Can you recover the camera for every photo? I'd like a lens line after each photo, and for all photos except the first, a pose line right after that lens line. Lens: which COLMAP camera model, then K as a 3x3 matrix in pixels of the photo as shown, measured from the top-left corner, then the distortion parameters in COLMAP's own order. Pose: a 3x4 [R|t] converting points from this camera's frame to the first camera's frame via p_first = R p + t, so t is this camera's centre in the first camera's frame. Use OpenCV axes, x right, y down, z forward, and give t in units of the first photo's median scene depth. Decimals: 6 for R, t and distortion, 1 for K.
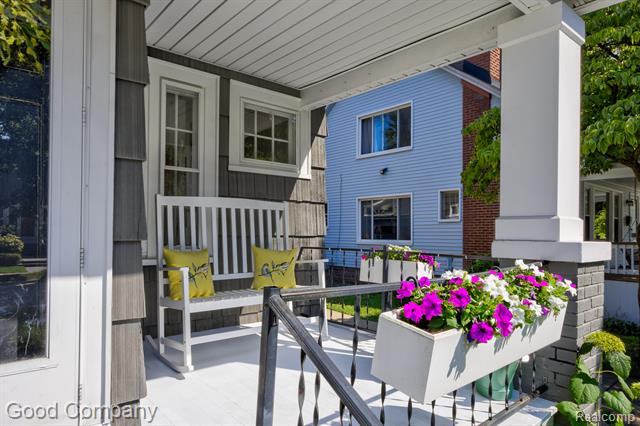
lens RADIAL K [[421.0, 0, 320.8], [0, 421.0, 236.4], [0, 0, 1]] dist [-0.002389, -0.001698]
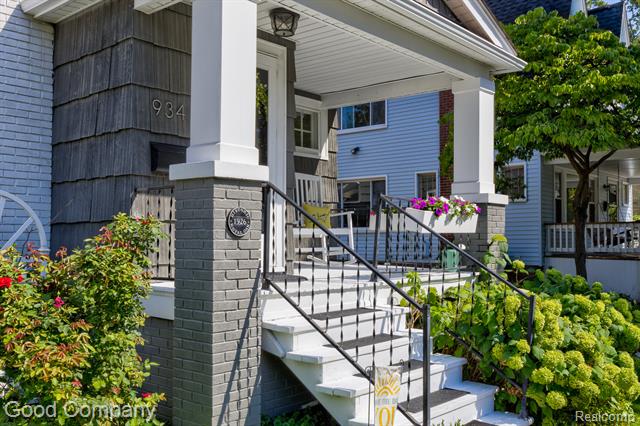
lens RADIAL K [[623.2, 0, 320.0], [0, 623.2, 213.0], [0, 0, 1]] dist [0.001611, 0.002319]
pose [[0.991777, 0.004790, 0.127885, -0.303810], [0.001090, 0.998947, -0.045872, 0.125152], [-0.127970, 0.045634, 0.990728, -0.970329]]
